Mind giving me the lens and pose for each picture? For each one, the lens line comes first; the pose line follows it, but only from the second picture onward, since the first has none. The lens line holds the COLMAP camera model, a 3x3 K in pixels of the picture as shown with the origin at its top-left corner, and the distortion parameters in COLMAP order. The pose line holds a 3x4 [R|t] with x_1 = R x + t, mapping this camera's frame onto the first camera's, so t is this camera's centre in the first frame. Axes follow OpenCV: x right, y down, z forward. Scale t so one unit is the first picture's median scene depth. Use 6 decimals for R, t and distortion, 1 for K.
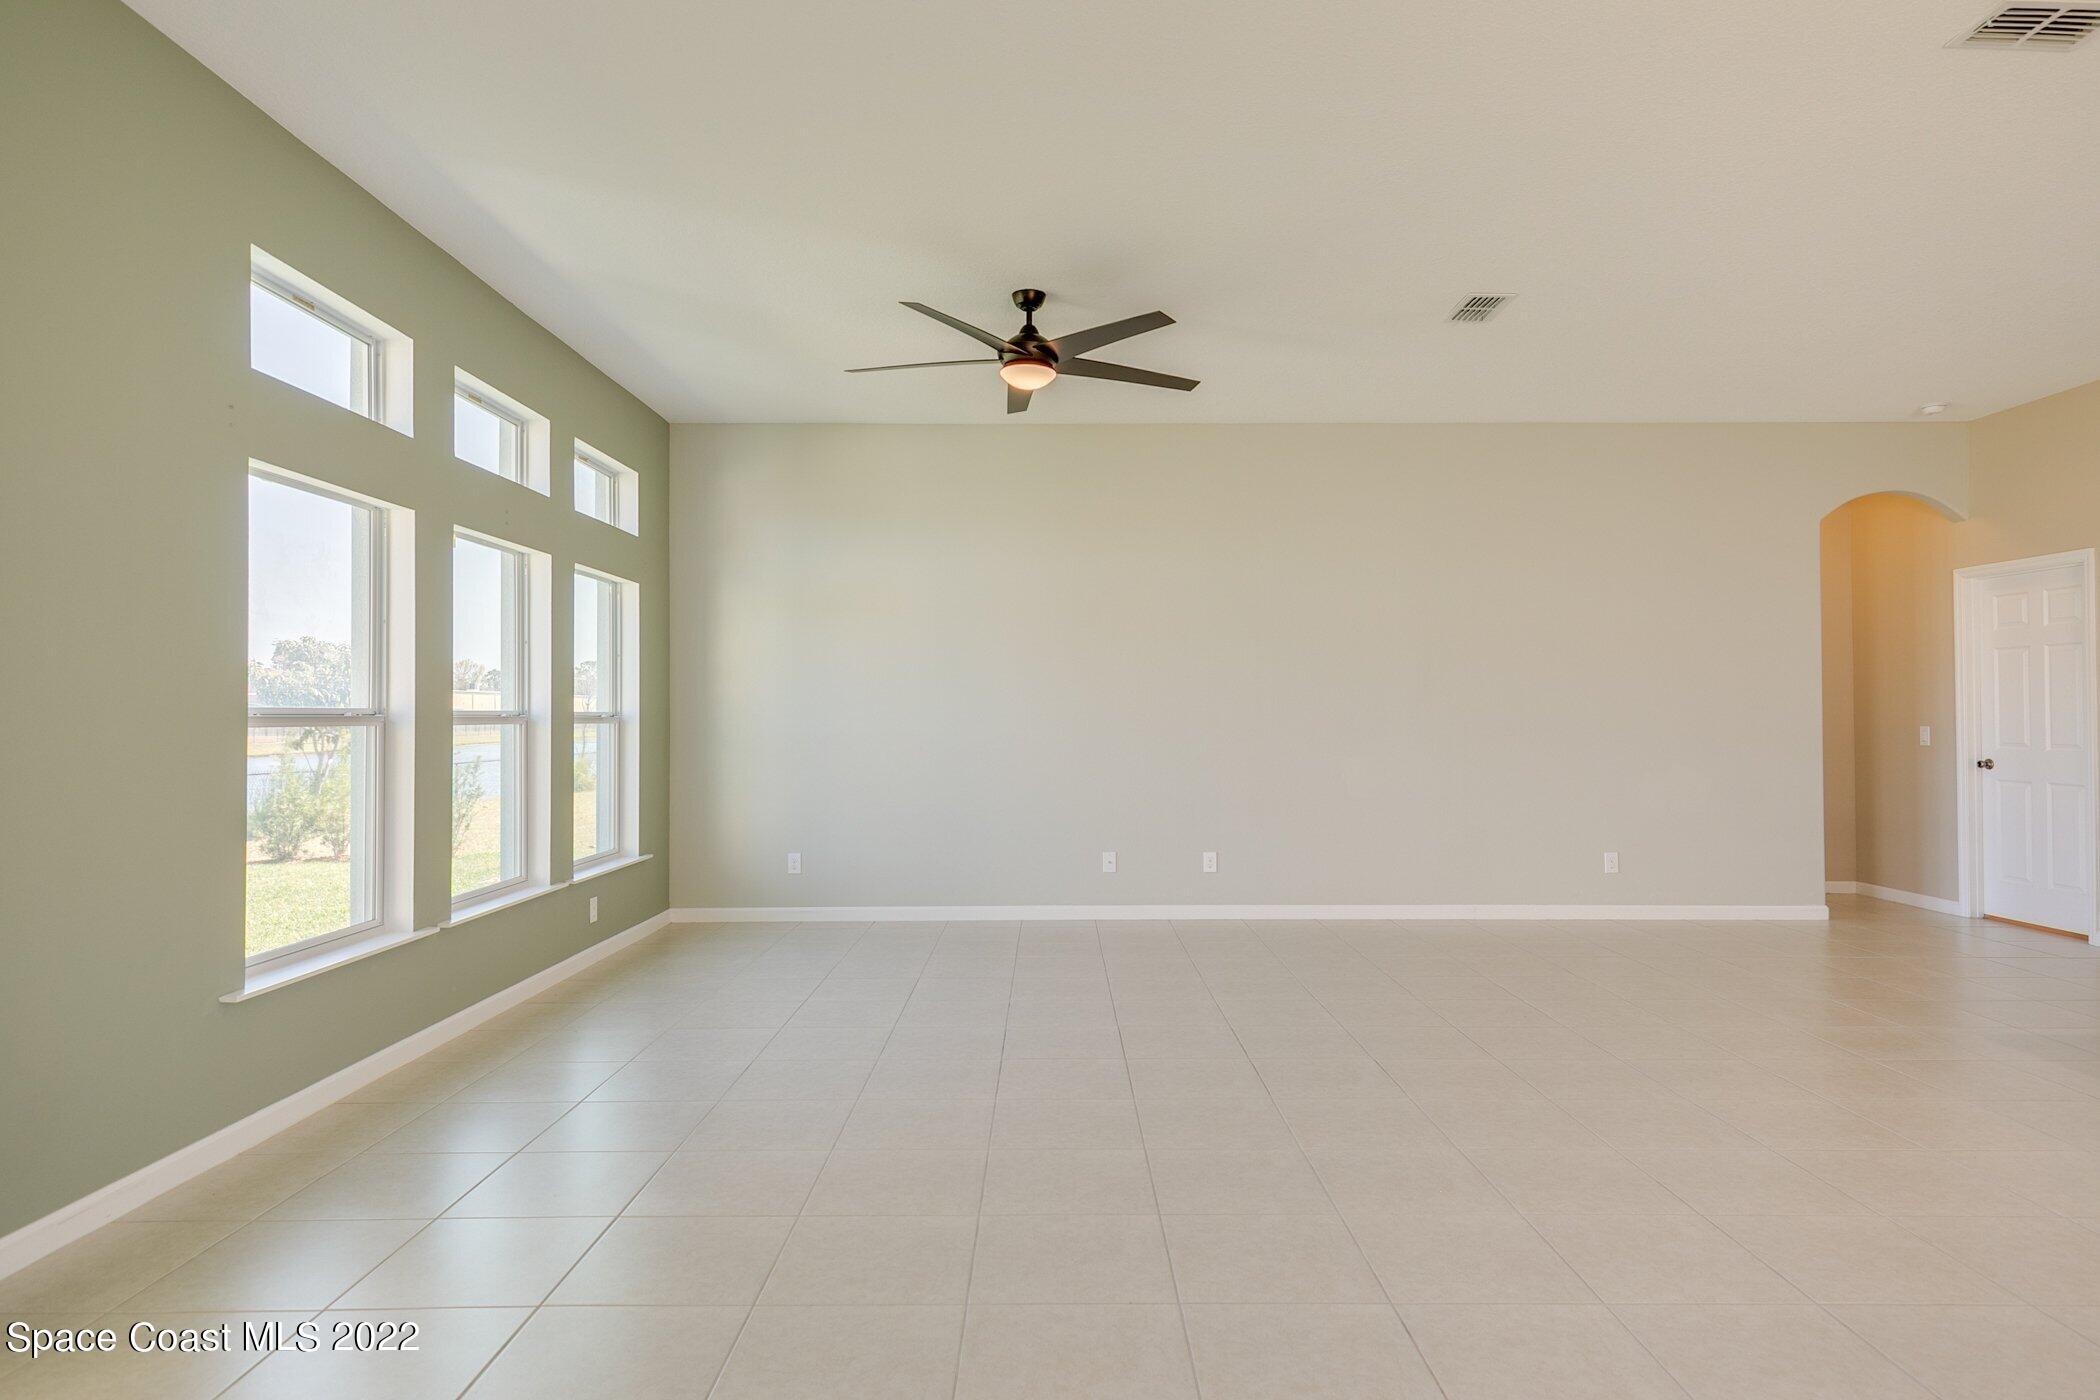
lens RADIAL K [[1178.5, 0, 1054.1], [0, 1178.5, 694.7], [0, 0, 1]] dist [0.006684, 0.002376]
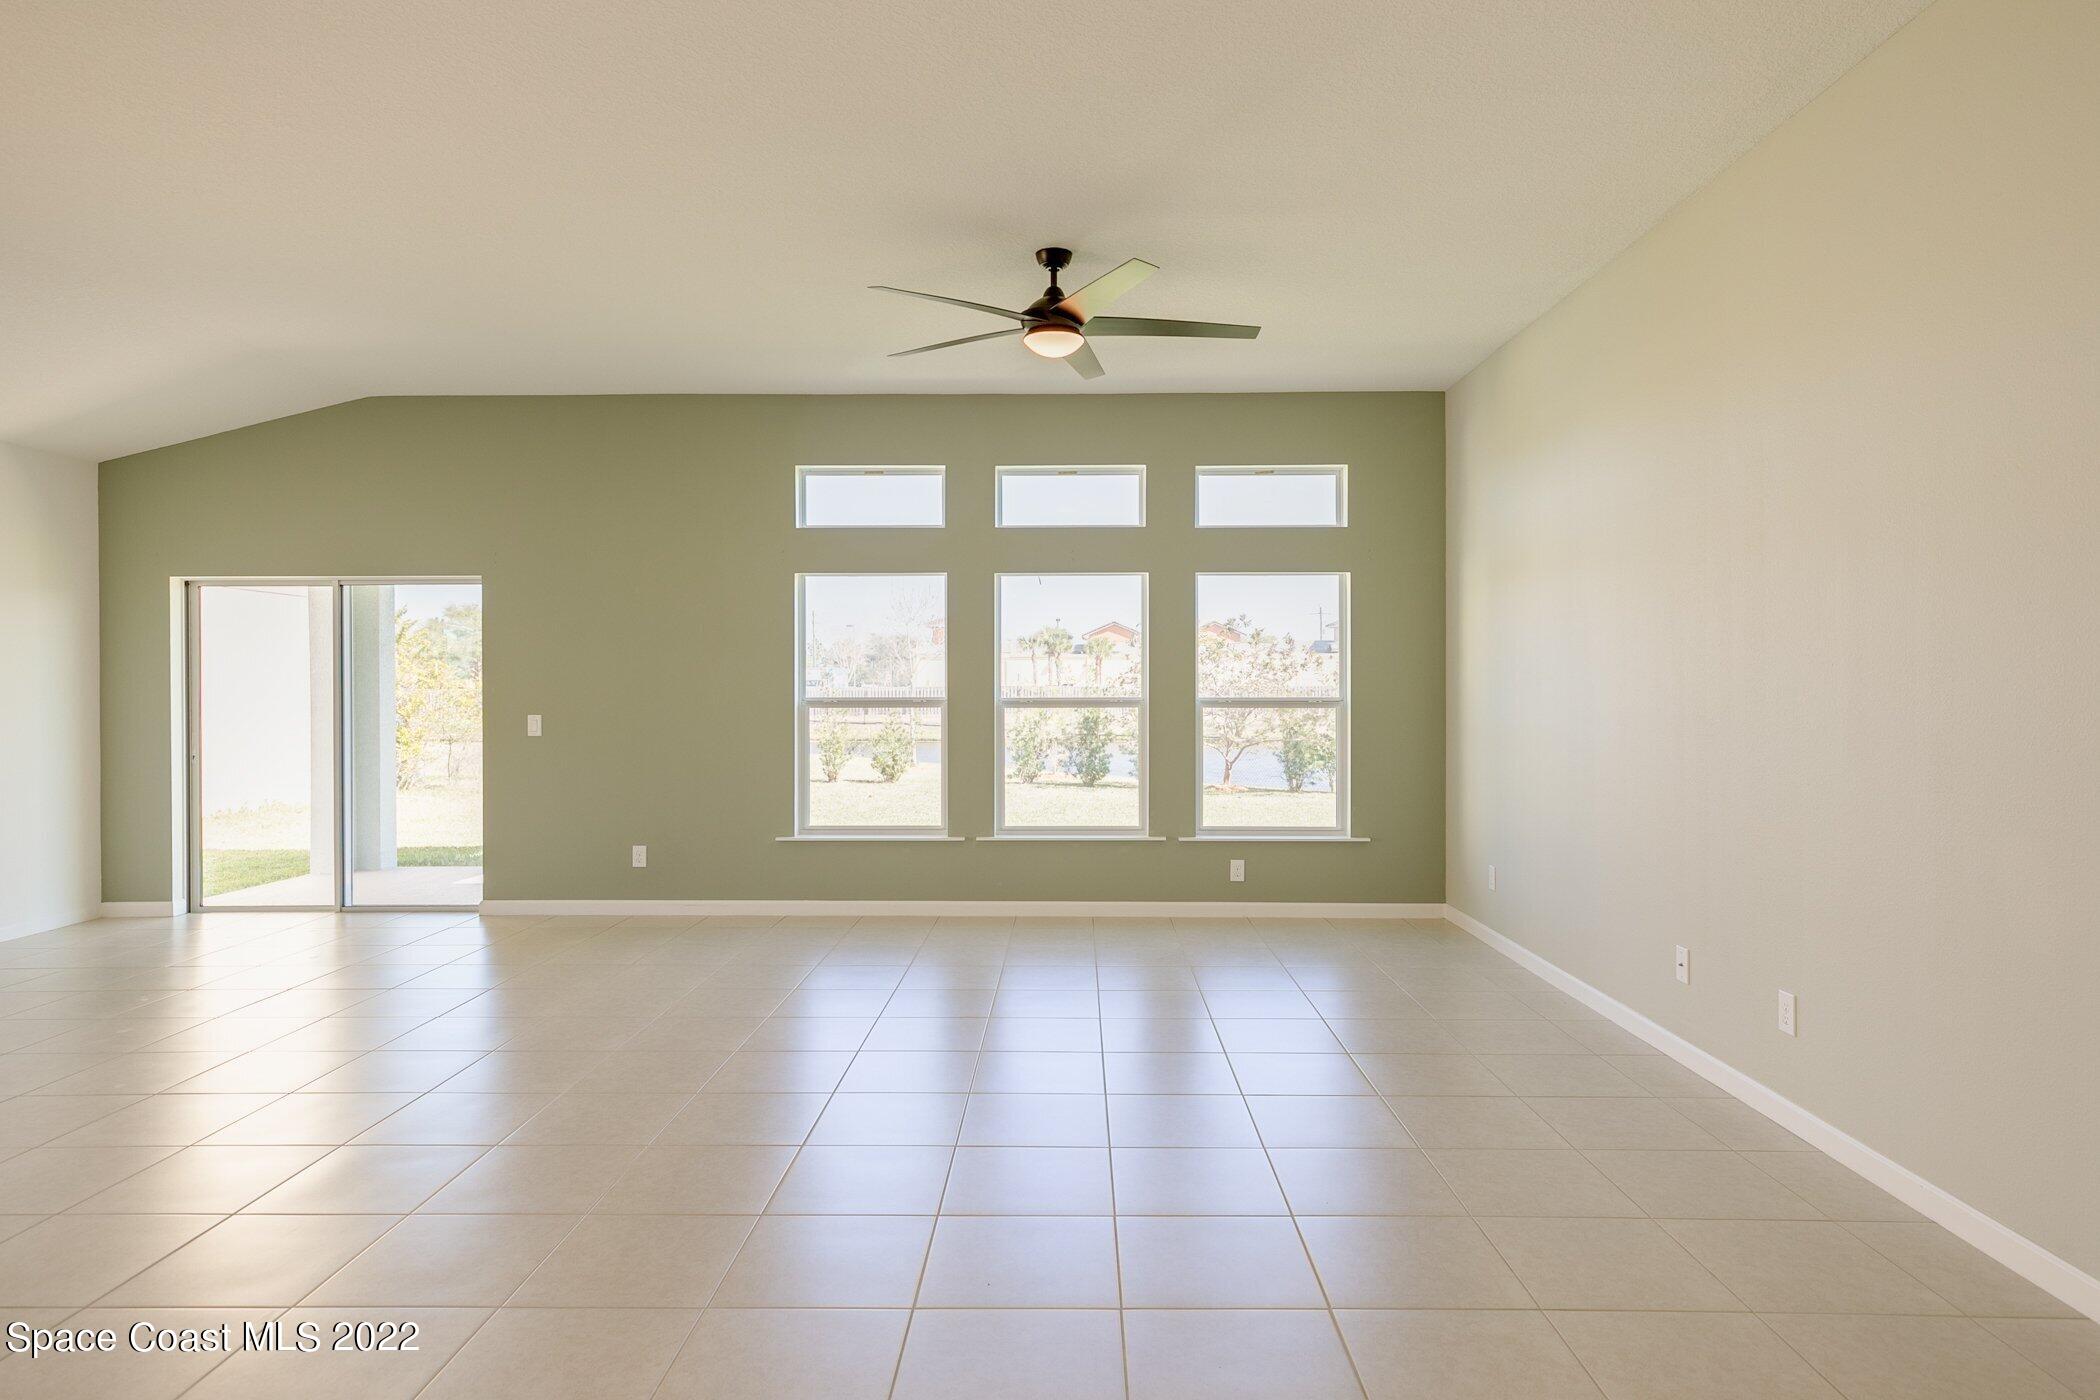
lens RADIAL K [[1192.0, 0, 1052.5], [0, 1192.0, 694.7], [0, 0, 1]] dist [0.014299, 0.000163]
pose [[-0.018137, 0.008541, -0.999799, 0.641771], [0.020056, 0.999765, 0.008177, -0.001456], [0.999634, -0.019904, -0.018304, 0.707166]]
